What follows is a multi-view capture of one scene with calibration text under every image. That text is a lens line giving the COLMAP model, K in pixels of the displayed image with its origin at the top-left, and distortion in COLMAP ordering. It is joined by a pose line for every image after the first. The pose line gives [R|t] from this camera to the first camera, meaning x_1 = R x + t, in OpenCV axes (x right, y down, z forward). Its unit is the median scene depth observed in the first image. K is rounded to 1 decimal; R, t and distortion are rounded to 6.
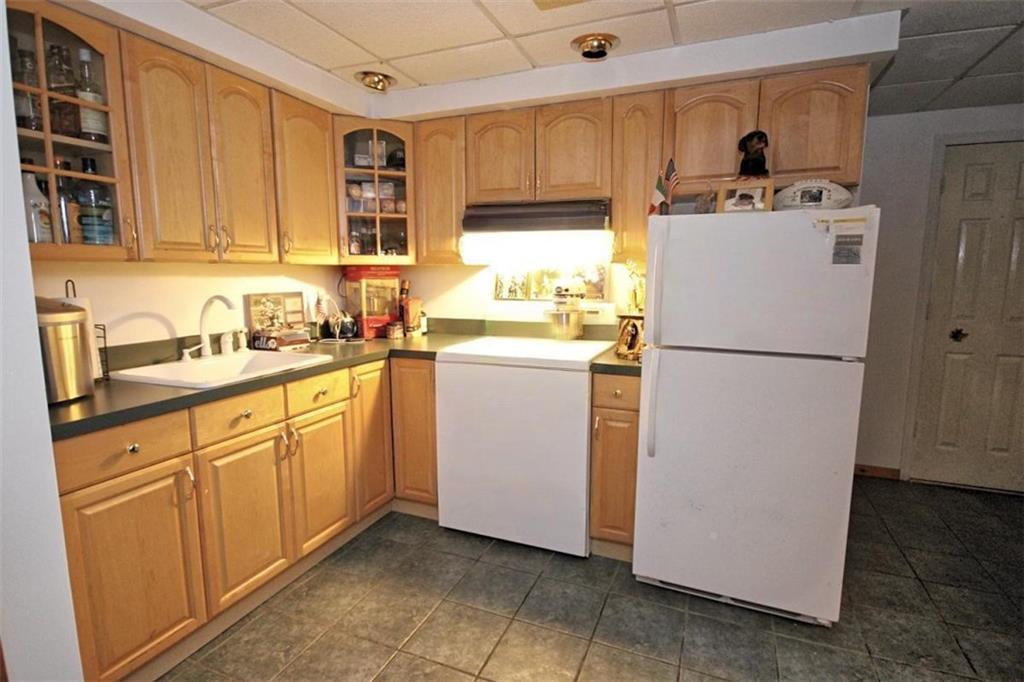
lens RADIAL K [[494.8, 0, 522.2], [0, 494.8, 338.9], [0, 0, 1]] dist [0.002934, -0.000091]
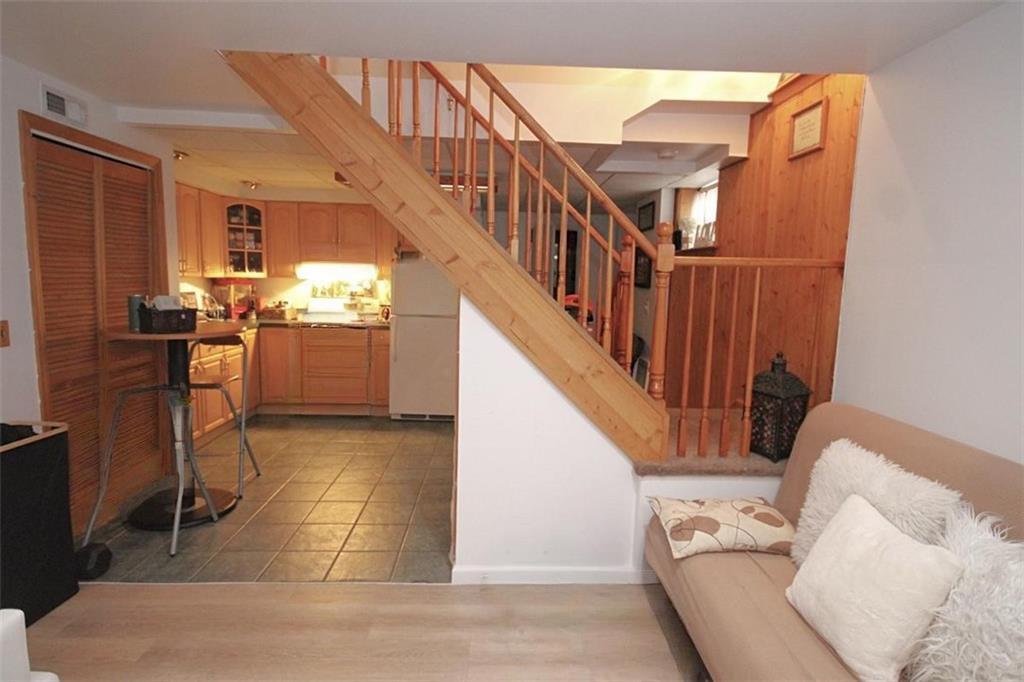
lens RADIAL K [[515.5, 0, 515.6], [0, 515.5, 341.1], [0, 0, 1]] dist [0.000631, -0.000066]
pose [[0.907763, -0.028419, 0.418520, -0.190689], [0.029248, 0.999562, 0.004436, 0.103662], [-0.418463, 0.008214, 0.908197, -1.128081]]
